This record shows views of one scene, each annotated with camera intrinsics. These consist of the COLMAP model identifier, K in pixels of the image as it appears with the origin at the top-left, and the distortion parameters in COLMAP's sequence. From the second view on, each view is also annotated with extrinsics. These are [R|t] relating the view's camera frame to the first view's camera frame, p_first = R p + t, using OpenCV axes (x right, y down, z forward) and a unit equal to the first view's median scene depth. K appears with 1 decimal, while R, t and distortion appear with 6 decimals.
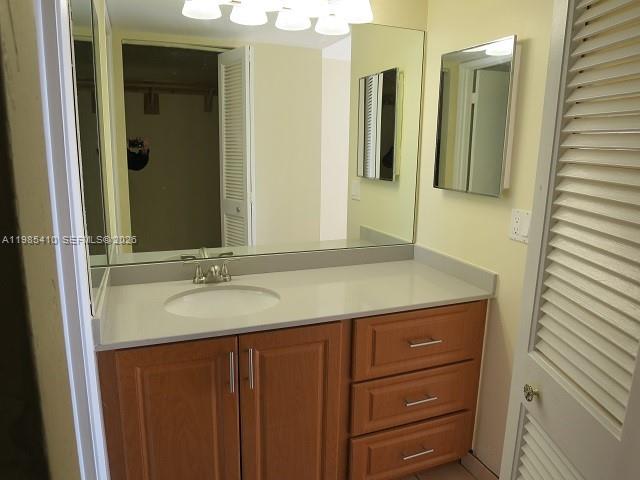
lens RADIAL K [[447.8, 0, 320.0], [0, 447.8, 240.0], [0, 0, 1]] dist [-0.070570, 0.000429]
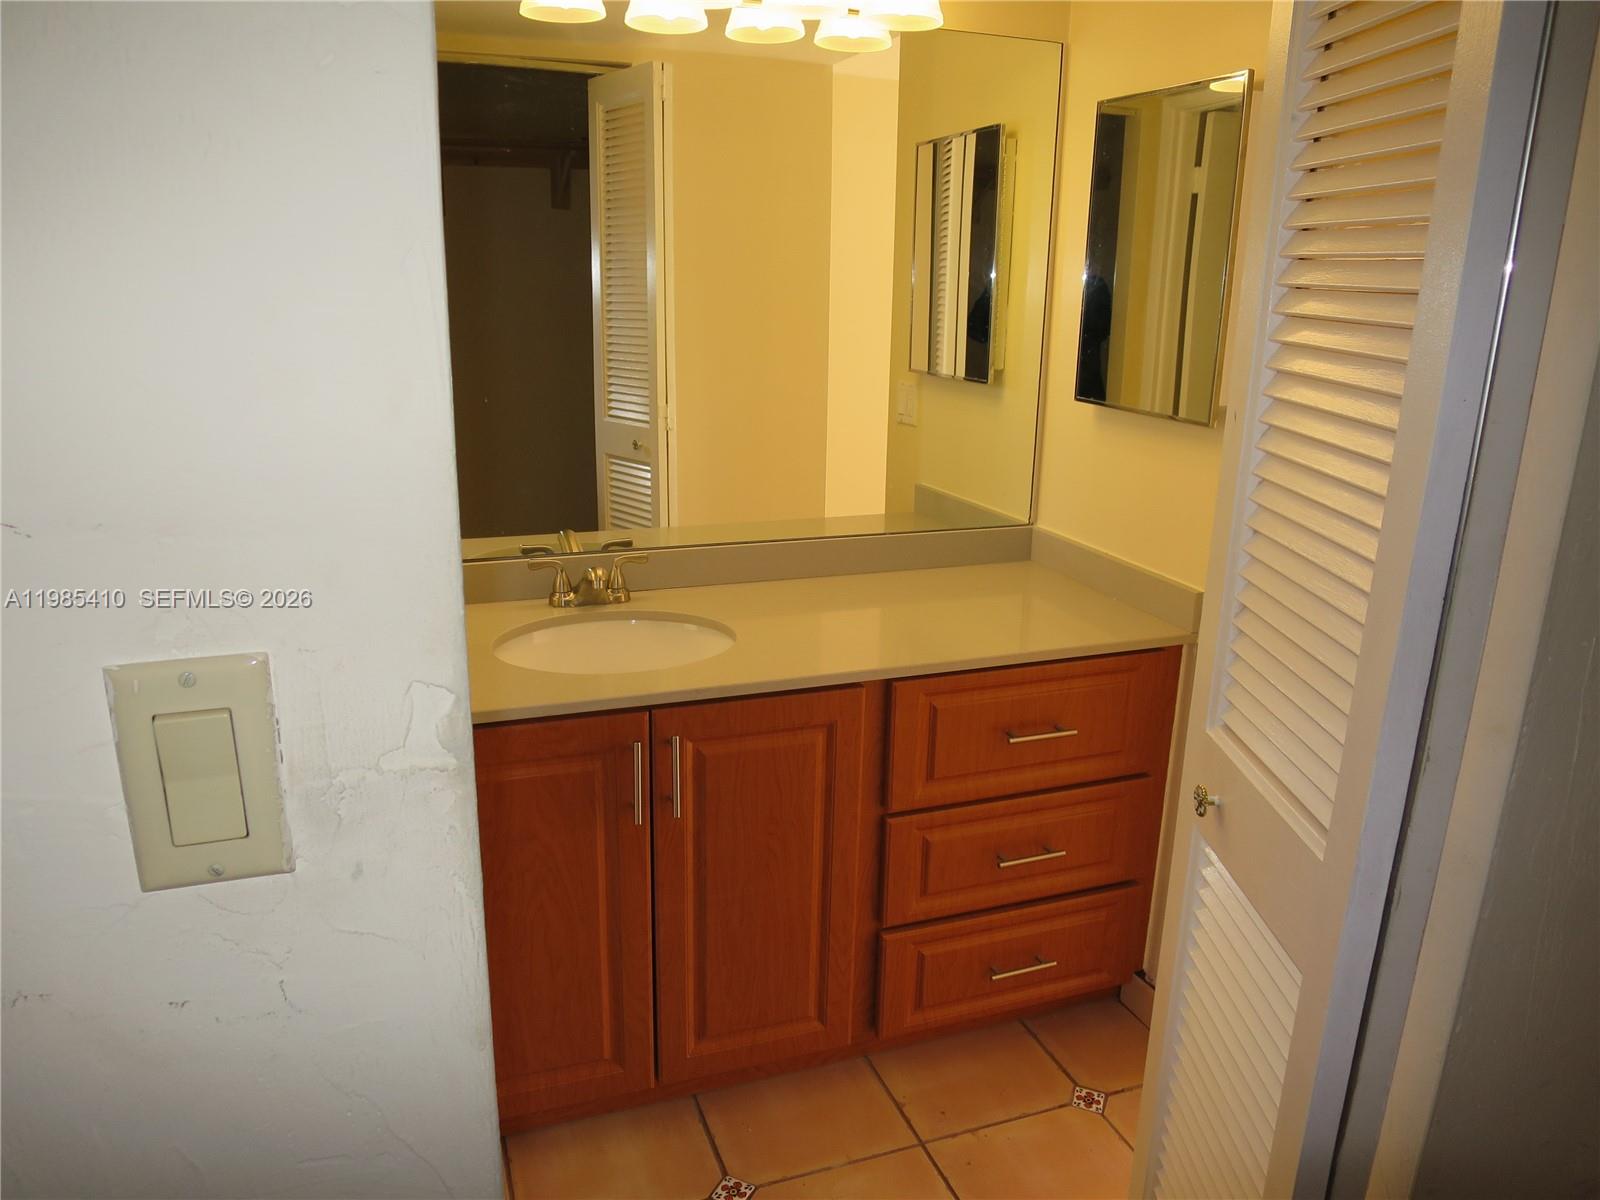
lens RADIAL K [[1119.4, 0, 800.0], [0, 1119.4, 600.0], [0, 0, 1]] dist [-0.070570, 0.000429]
pose [[0.999648, 0.009098, -0.024911, 0.007491], [-0.007252, 0.997289, 0.073223, 0.003429], [0.025510, -0.073017, 0.997004, -0.167438]]
